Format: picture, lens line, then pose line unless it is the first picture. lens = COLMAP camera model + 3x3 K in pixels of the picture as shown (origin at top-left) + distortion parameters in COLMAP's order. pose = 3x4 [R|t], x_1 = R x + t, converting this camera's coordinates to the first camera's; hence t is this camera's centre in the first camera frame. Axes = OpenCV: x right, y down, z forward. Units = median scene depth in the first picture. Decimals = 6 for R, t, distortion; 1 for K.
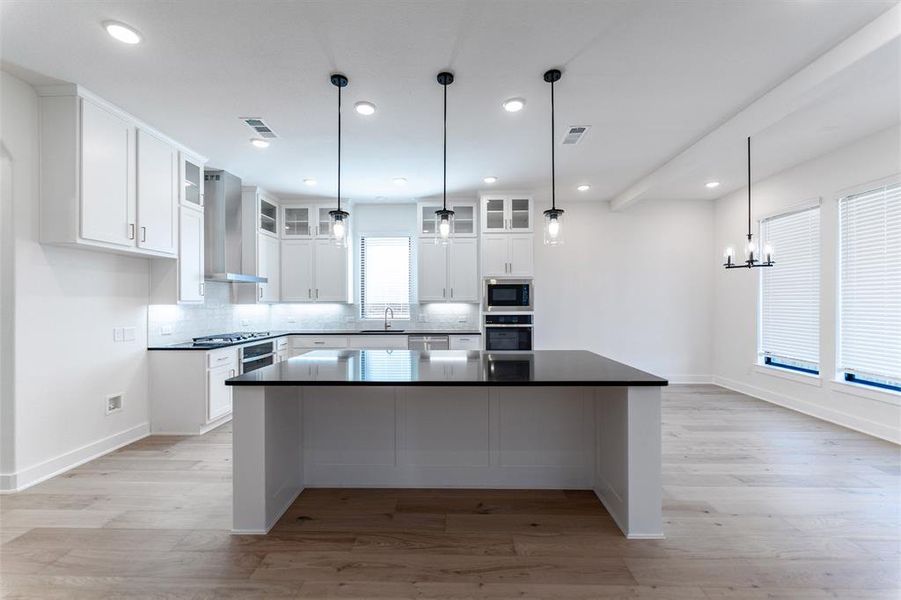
lens RADIAL K [[364.0, 0, 451.1], [0, 364.0, 303.1], [0, 0, 1]] dist [-0.000374, -0.000527]
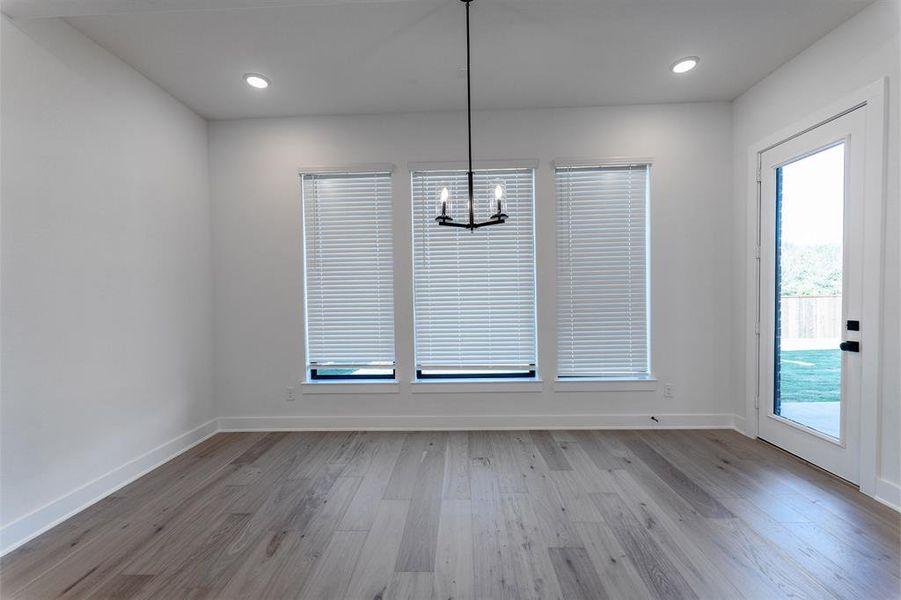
lens RADIAL K [[364.0, 0, 451.1], [0, 364.0, 303.1], [0, 0, 1]] dist [-0.000374, -0.000527]
pose [[0.002069, -0.022862, 0.999736, 0.148291], [0.019497, 0.999550, 0.022817, 0.005985], [-0.999808, 0.019444, 0.002513, 0.691389]]
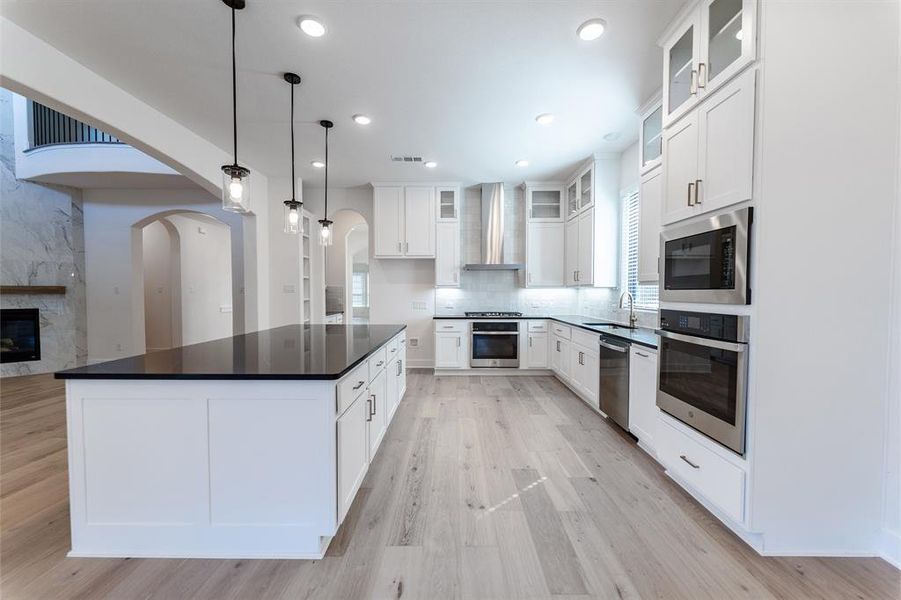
lens RADIAL K [[359.8, 0, 448.6], [0, 359.8, 302.9], [0, 0, 1]] dist [-0.000118, -0.000062]
pose [[0.015131, 0.035615, -0.999251, 0.557027], [-0.000877, 0.999366, 0.035606, 0.008850], [0.999885, 0.000338, 0.015153, 0.739250]]
